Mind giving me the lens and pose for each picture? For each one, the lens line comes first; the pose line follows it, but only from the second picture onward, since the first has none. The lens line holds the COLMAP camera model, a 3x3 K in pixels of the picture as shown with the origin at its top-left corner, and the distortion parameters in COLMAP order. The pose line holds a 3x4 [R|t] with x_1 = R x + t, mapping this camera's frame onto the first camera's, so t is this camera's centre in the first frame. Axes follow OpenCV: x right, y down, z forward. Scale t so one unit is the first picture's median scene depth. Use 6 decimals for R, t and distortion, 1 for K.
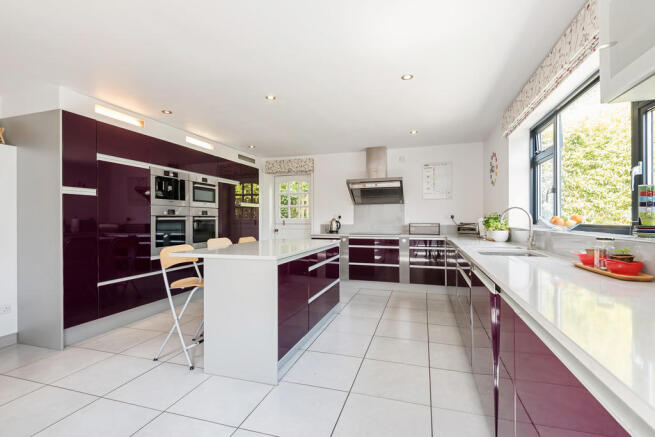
lens RADIAL K [[302.1, 0, 326.2], [0, 302.1, 219.1], [0, 0, 1]] dist [-0.004764, -0.000369]
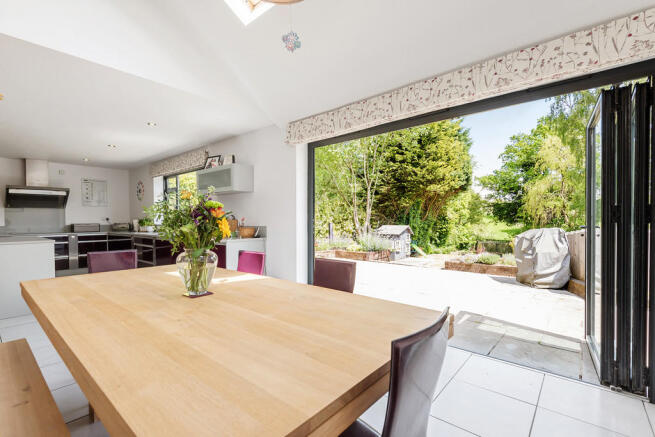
lens RADIAL K [[302.1, 0, 328.2], [0, 302.1, 220.3], [0, 0, 1]] dist [-0.004764, -0.000369]
pose [[0.373930, -0.004657, 0.927445, -0.542696], [0.004521, 0.999985, 0.003199, -0.001340], [-0.927446, 0.002997, 0.373946, -0.535439]]
